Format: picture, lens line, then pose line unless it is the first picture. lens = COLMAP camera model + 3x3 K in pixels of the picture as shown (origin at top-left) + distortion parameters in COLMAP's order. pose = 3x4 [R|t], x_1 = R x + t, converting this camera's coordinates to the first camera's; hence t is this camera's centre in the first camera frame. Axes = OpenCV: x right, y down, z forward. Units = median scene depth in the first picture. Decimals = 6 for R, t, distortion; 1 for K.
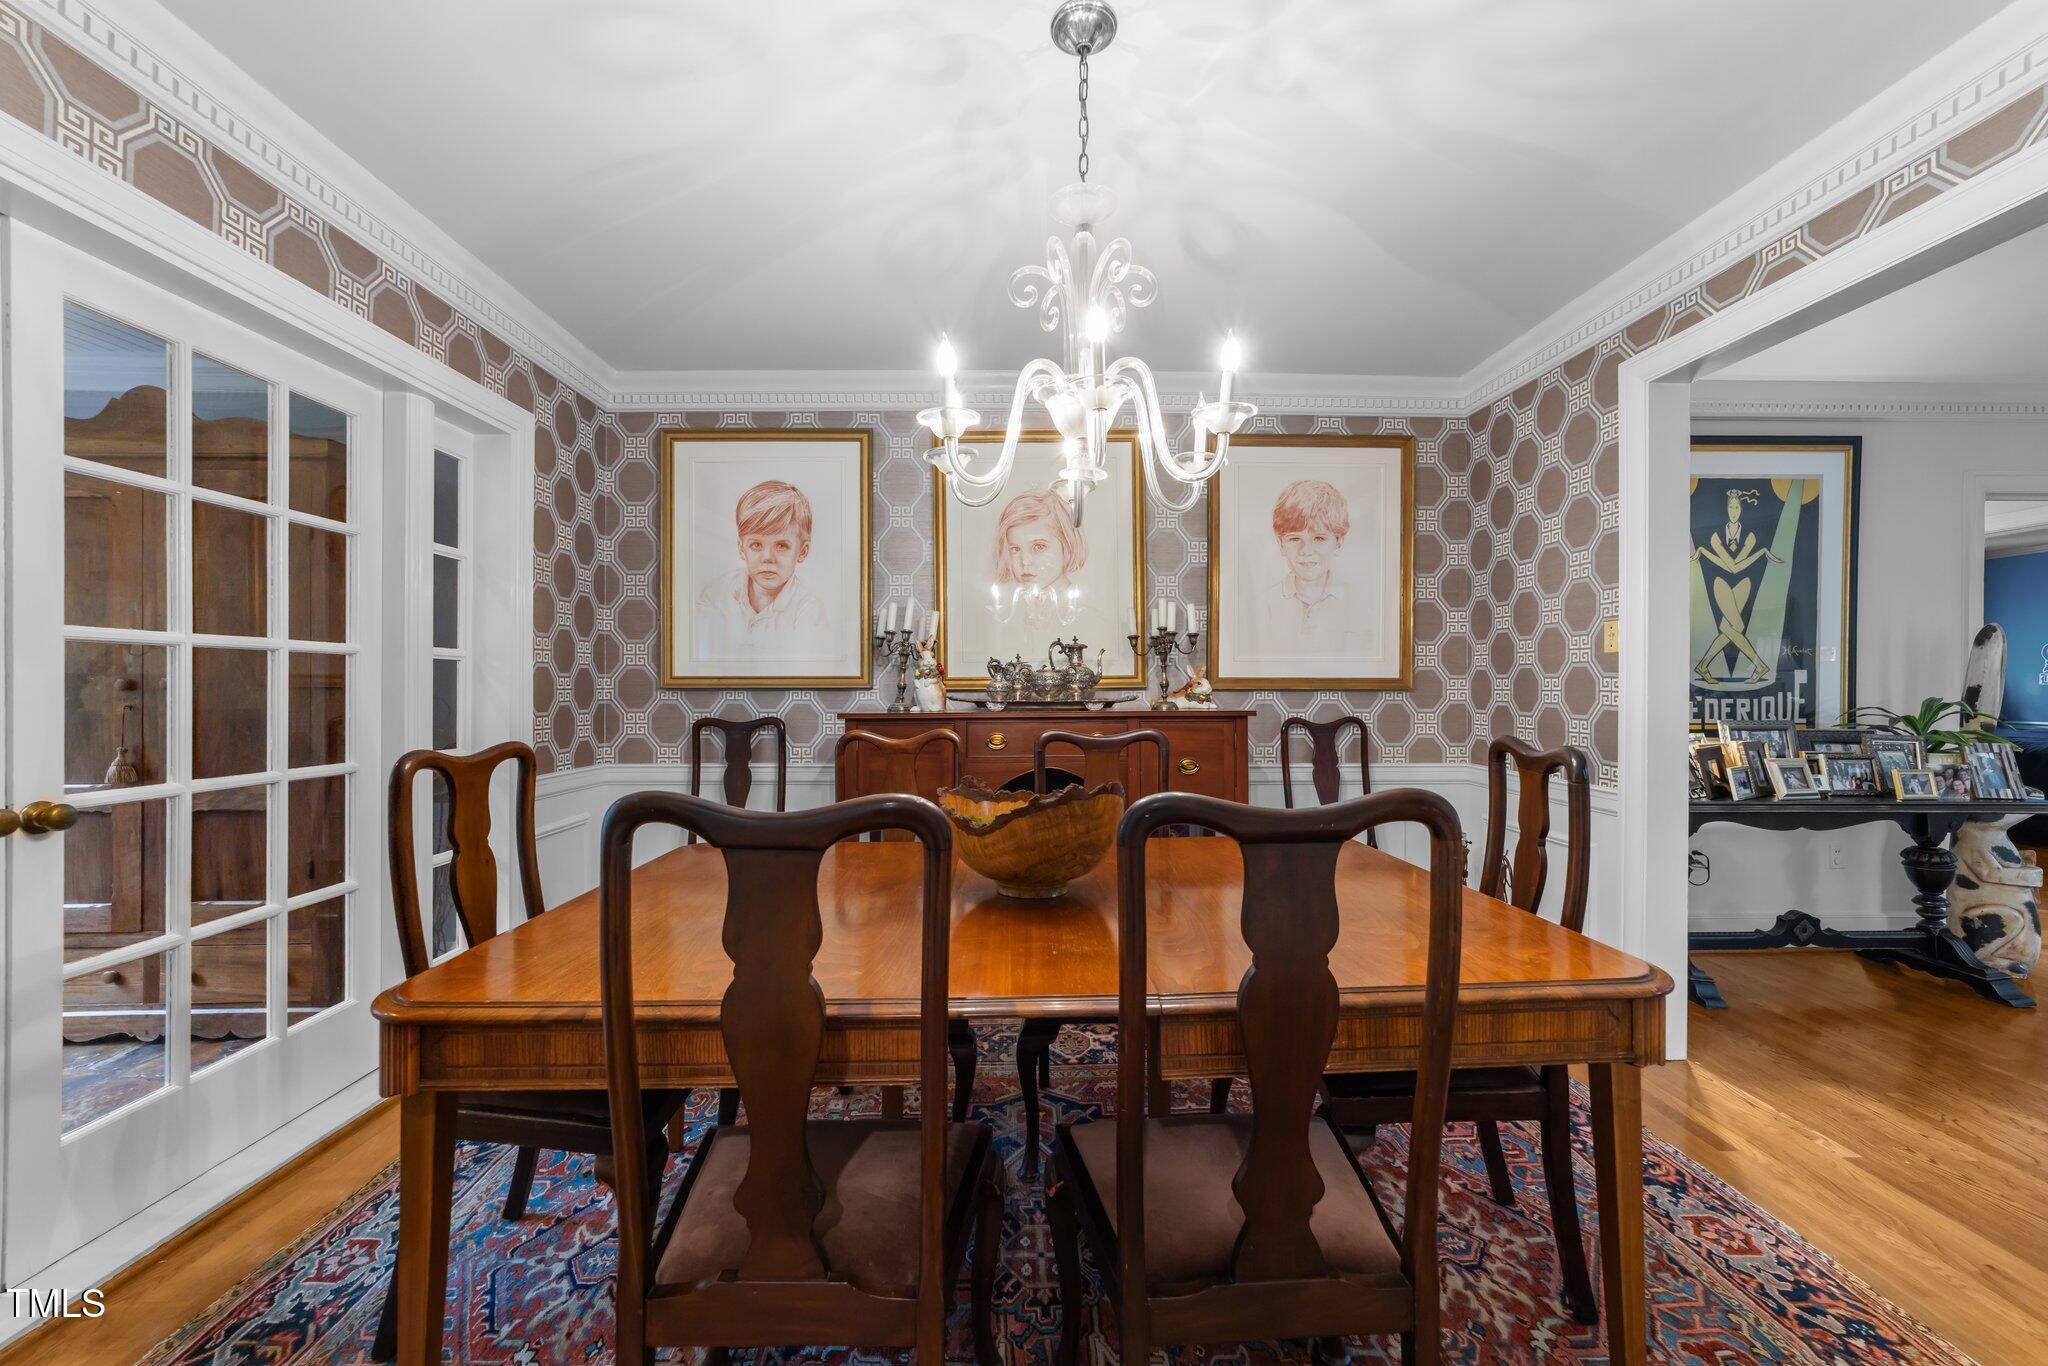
lens RADIAL K [[782.7, 0, 1019.7], [0, 782.7, 690.4], [0, 0, 1]] dist [-0.008618, 0.003723]
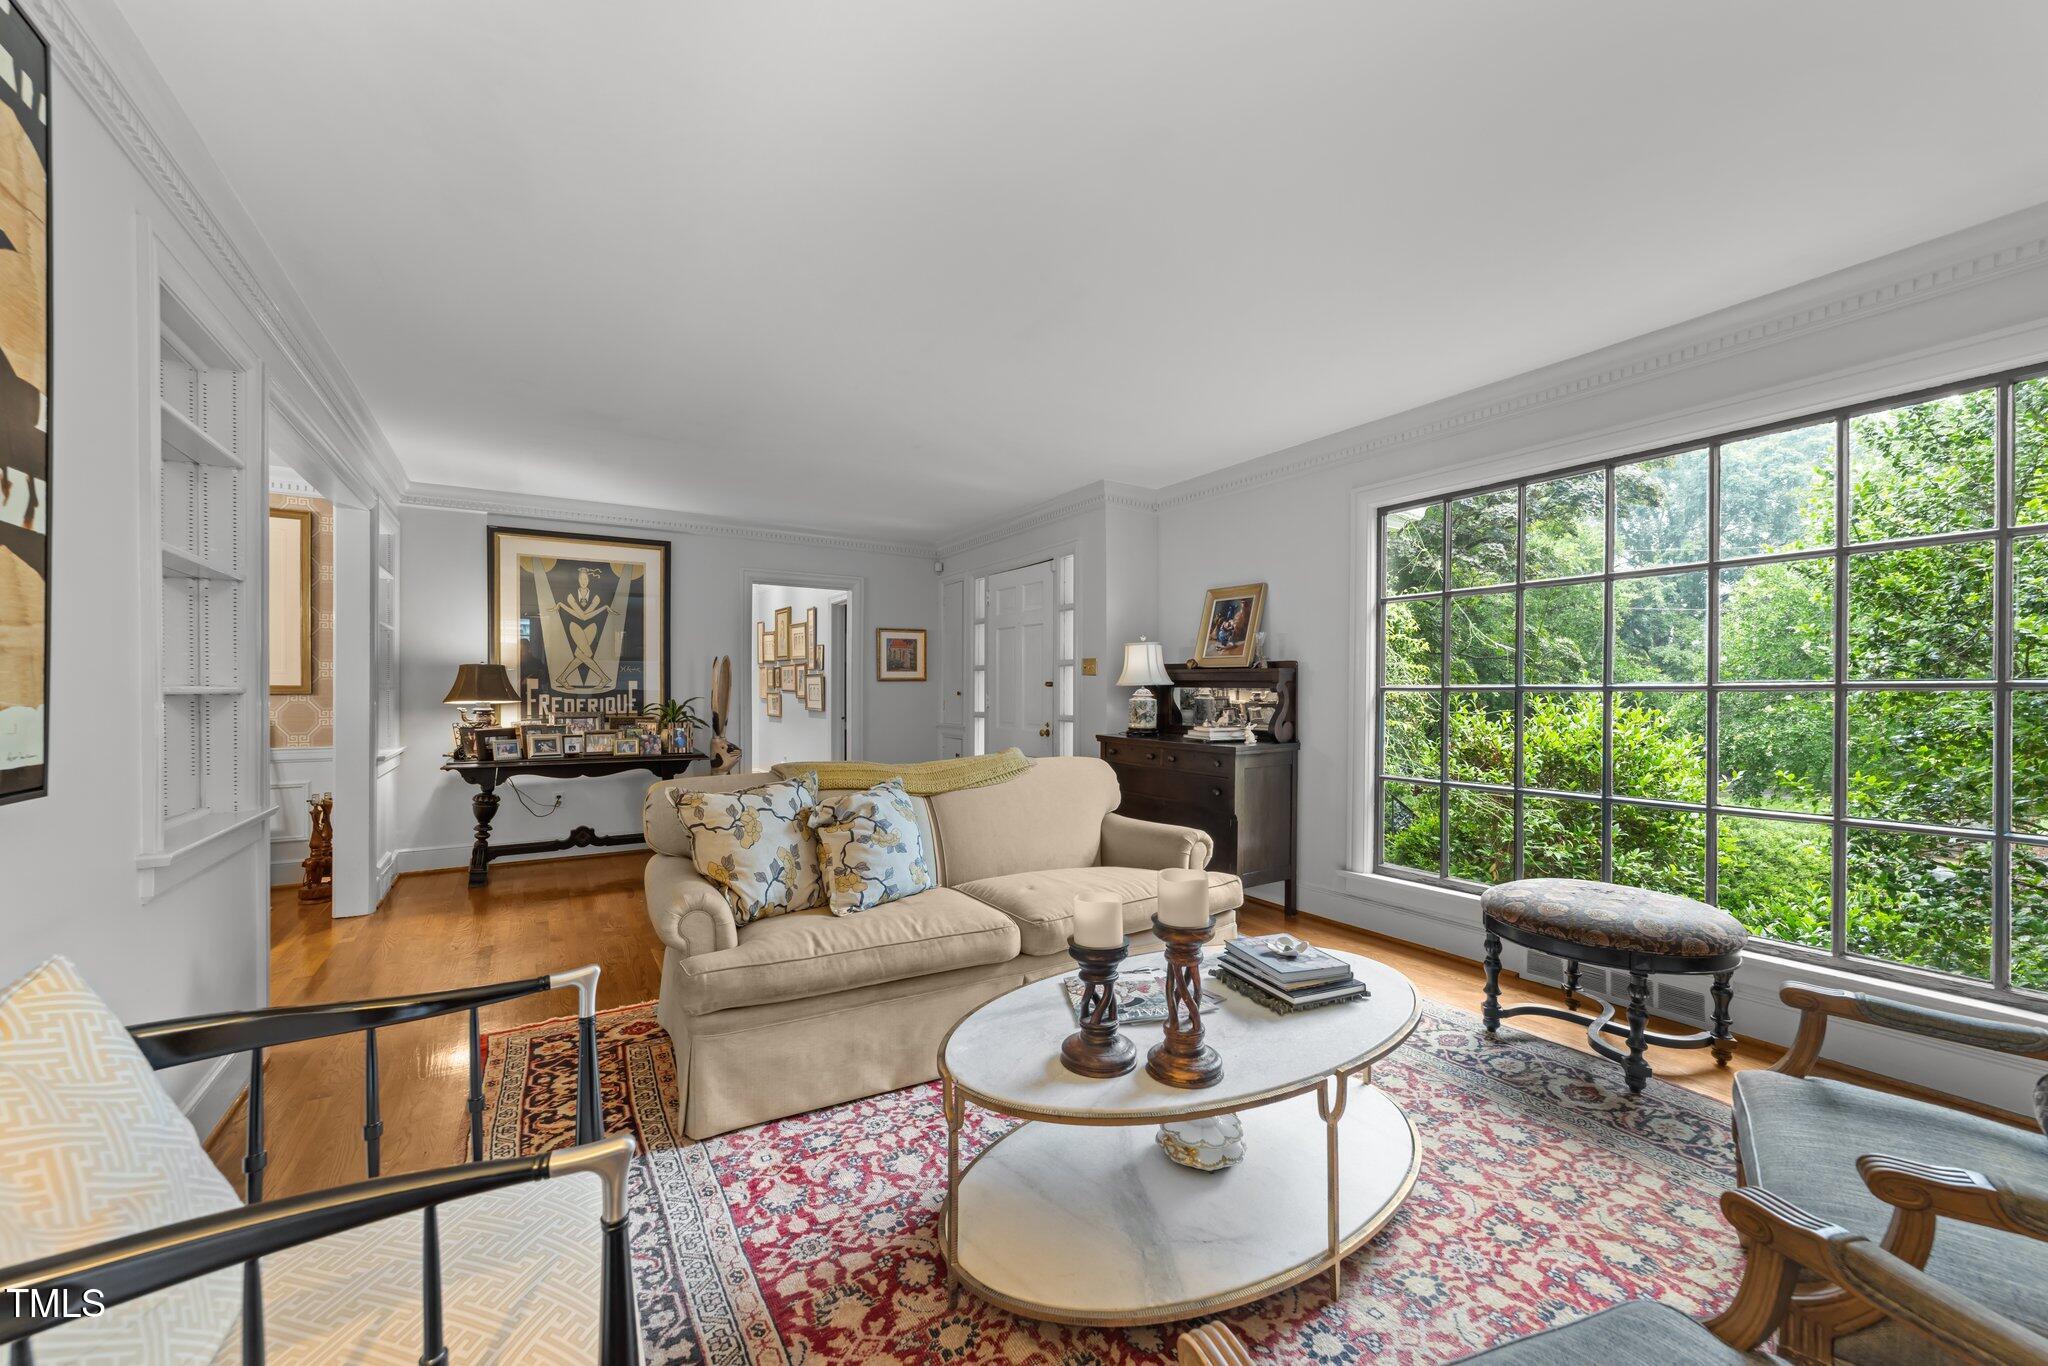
lens RADIAL K [[782.7, 0, 1017.7], [0, 782.7, 691.1], [0, 0, 1]] dist [-0.008618, 0.003723]
pose [[0.867853, -0.000047, 0.496821, 0.937755], [0.000947, 0.999998, -0.001559, -0.001659], [-0.496820, 0.001824, 0.867851, -0.872302]]
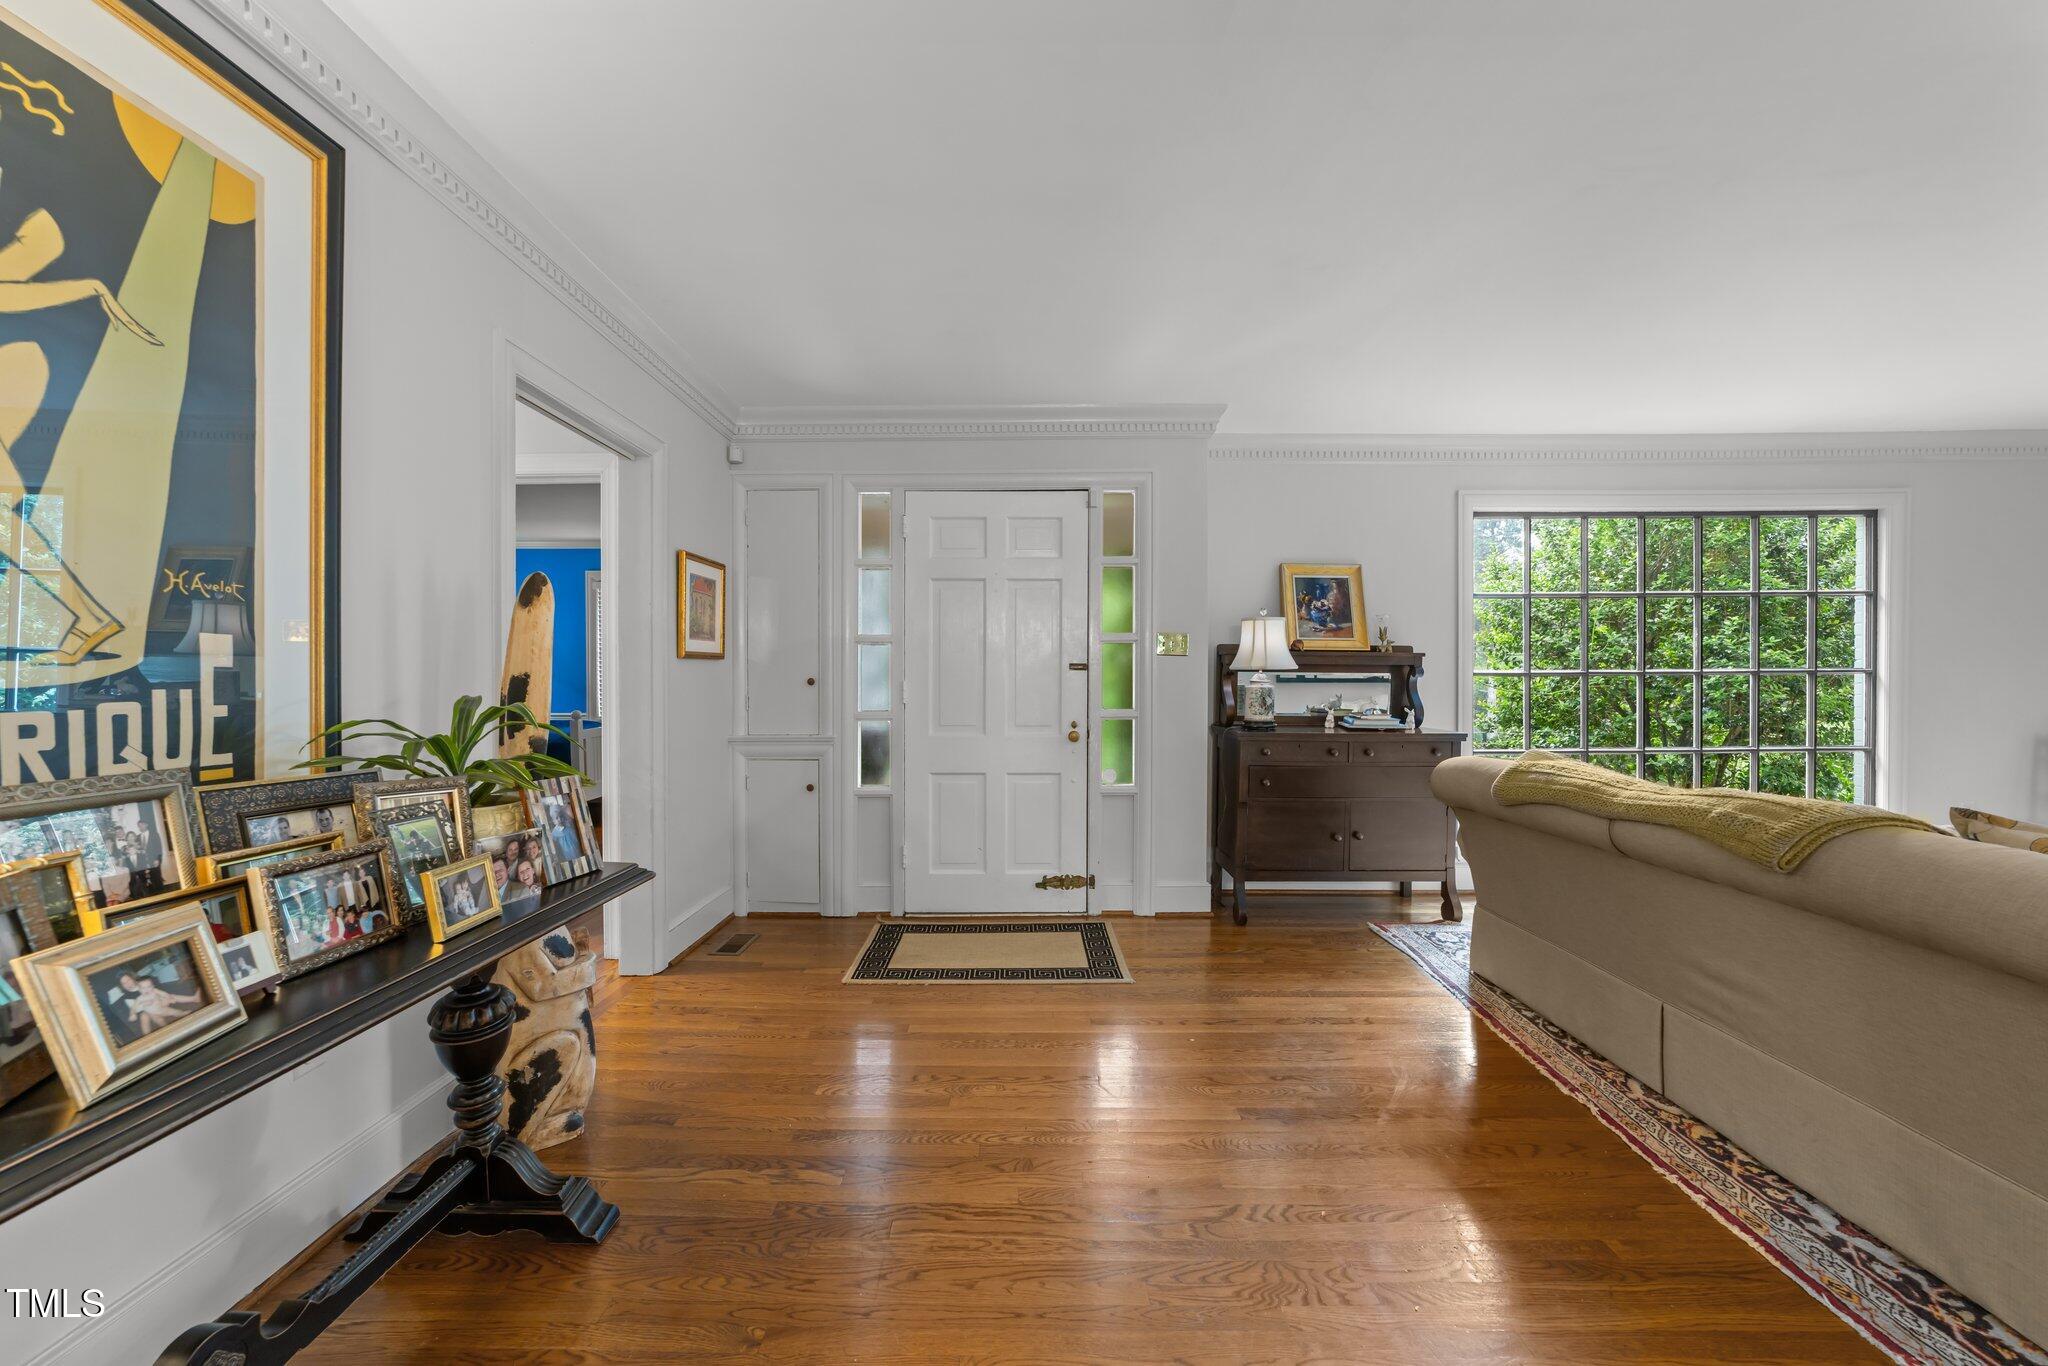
lens RADIAL K [[782.7, 0, 1016.3], [0, 782.7, 686.6], [0, 0, 1]] dist [-0.008618, 0.003723]
pose [[0.033669, -0.007251, 0.999407, 0.648410], [0.007155, 0.999950, 0.007014, 0.001027], [-0.999407, 0.006915, 0.033720, 0.605417]]
